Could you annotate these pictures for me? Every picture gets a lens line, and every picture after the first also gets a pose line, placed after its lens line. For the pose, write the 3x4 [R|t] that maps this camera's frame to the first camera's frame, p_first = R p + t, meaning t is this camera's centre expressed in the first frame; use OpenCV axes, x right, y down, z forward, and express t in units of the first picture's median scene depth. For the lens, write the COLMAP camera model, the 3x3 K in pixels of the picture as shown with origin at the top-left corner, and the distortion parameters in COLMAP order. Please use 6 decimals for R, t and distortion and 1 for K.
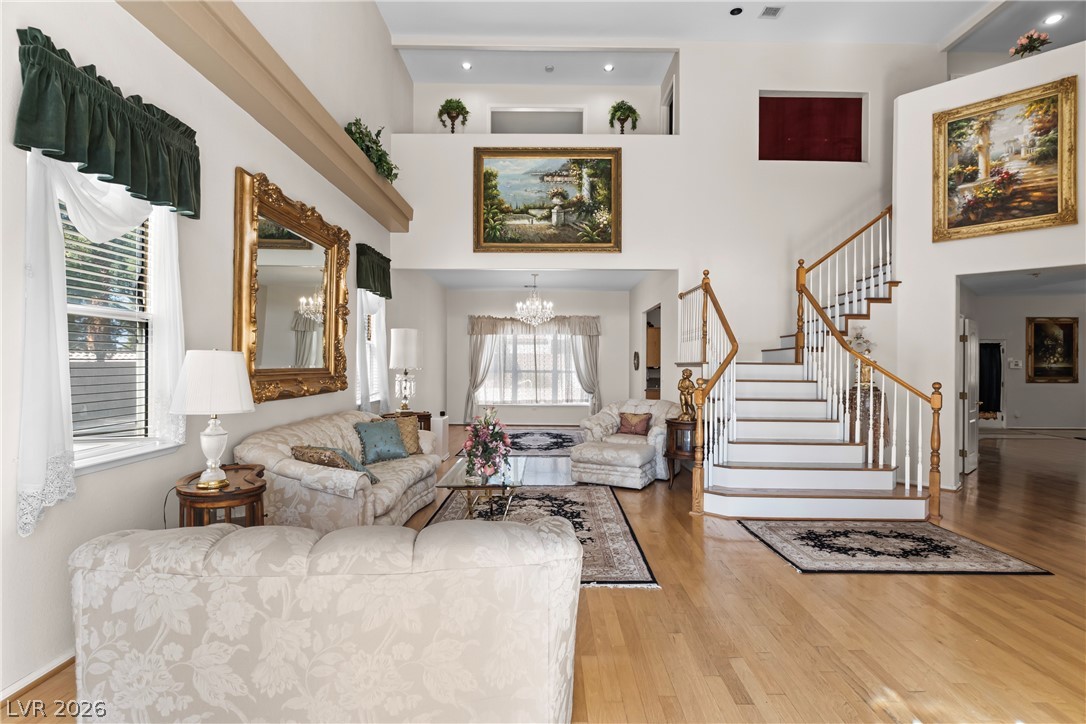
lens RADIAL K [[528.6, 0, 544.7], [0, 528.6, 360.4], [0, 0, 1]] dist [-0.003747, 0.001967]
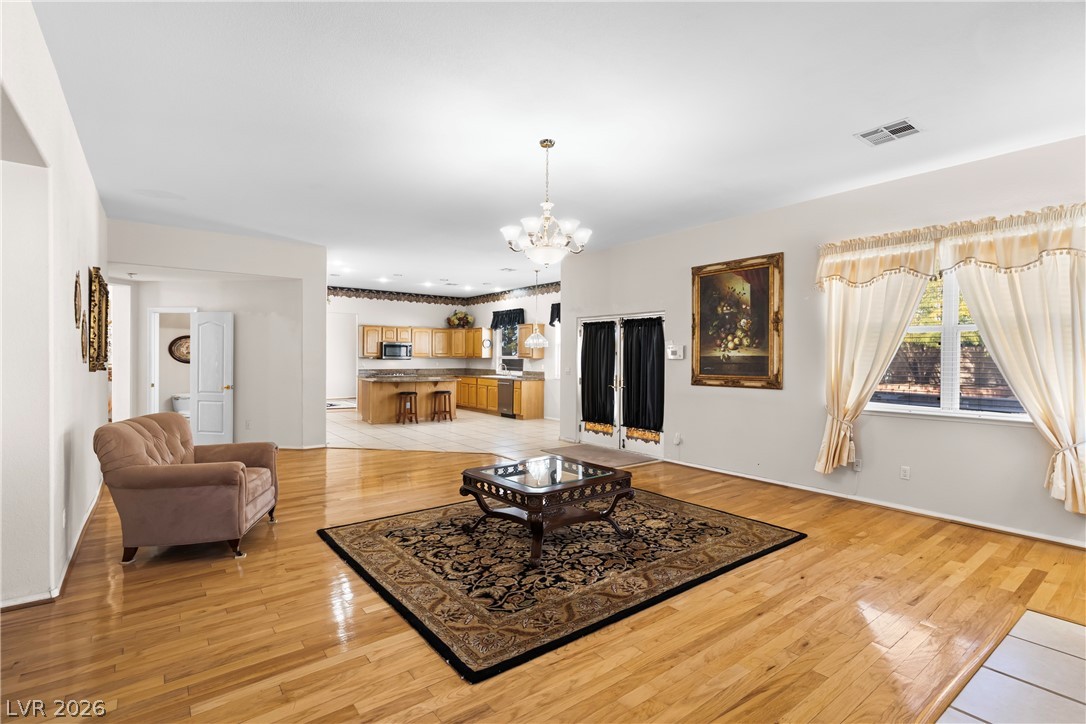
lens RADIAL K [[517.3, 0, 549.4], [0, 517.3, 364.8], [0, 0, 1]] dist [0.001839, -0.001204]
pose [[0.606282, 0.008394, -0.795205, 2.363530], [0.000563, 0.999940, 0.010985, 0.027949], [0.795249, -0.007108, 0.606241, 1.030845]]
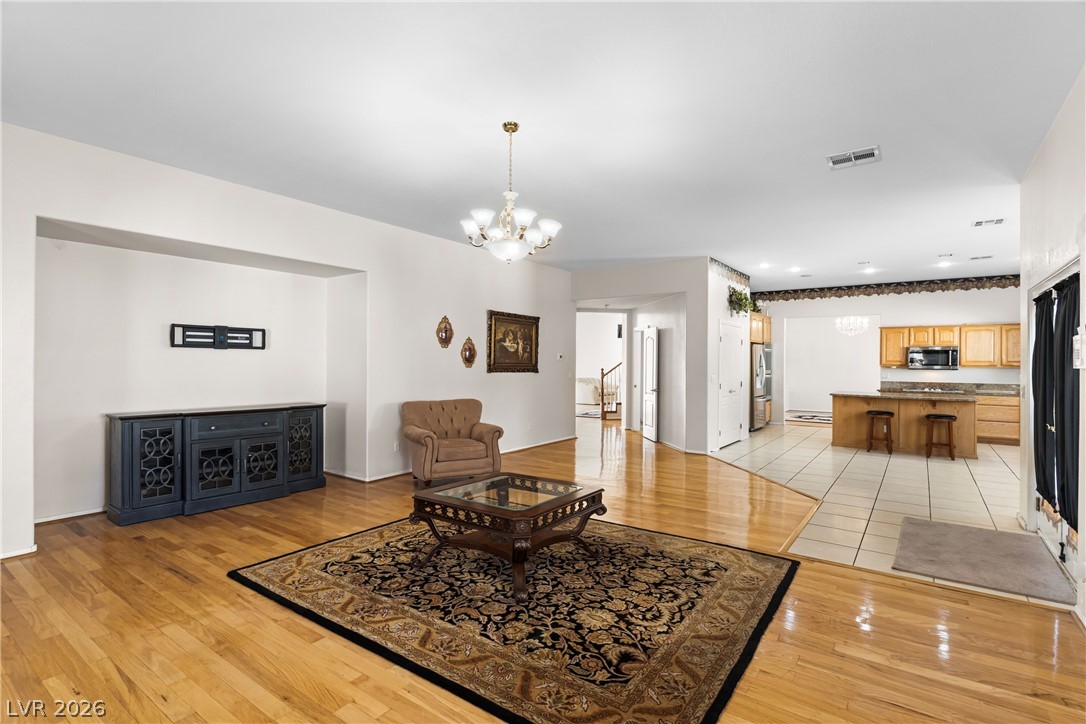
lens RADIAL K [[517.3, 0, 544.9], [0, 517.3, 362.5], [0, 0, 1]] dist [0.001839, -0.001204]
pose [[-0.592484, -0.011364, -0.805502, 2.296109], [-0.007816, 0.999935, -0.008359, 0.029452], [0.805545, 0.001343, -0.592534, 1.773223]]
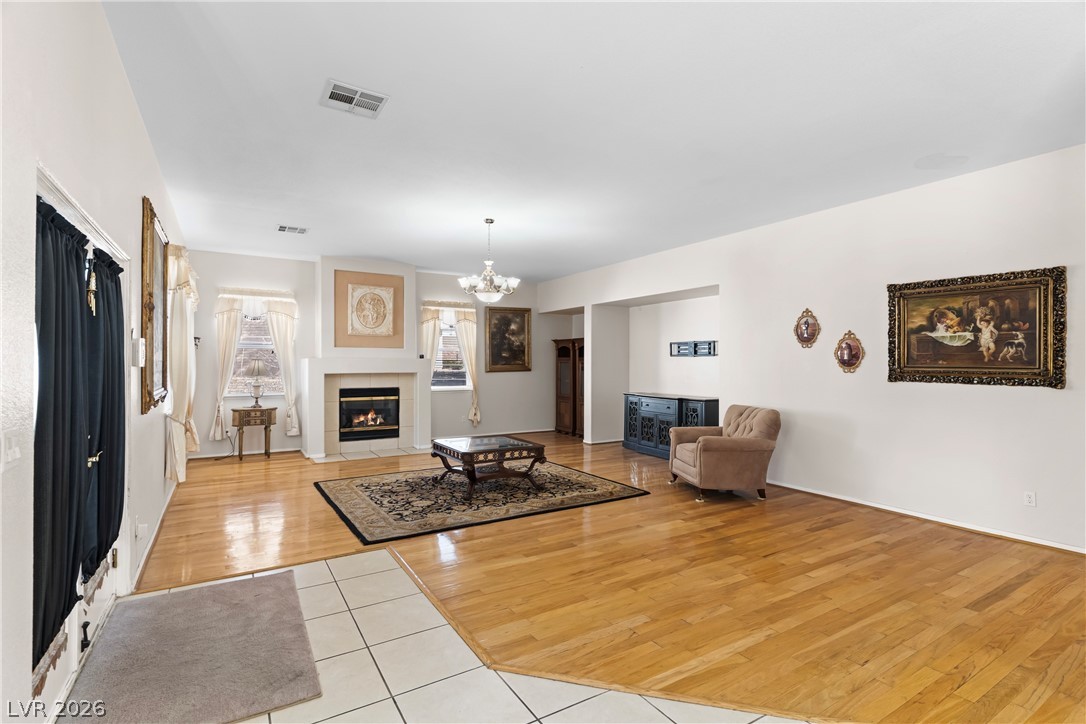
lens RADIAL K [[517.3, 0, 546.8], [0, 517.3, 362.5], [0, 0, 1]] dist [0.001839, -0.001204]
pose [[-0.520962, -0.006814, 0.853553, 1.018622], [-0.008856, 0.999957, 0.002577, 0.018041], [-0.853534, -0.006216, -0.521000, 1.801373]]
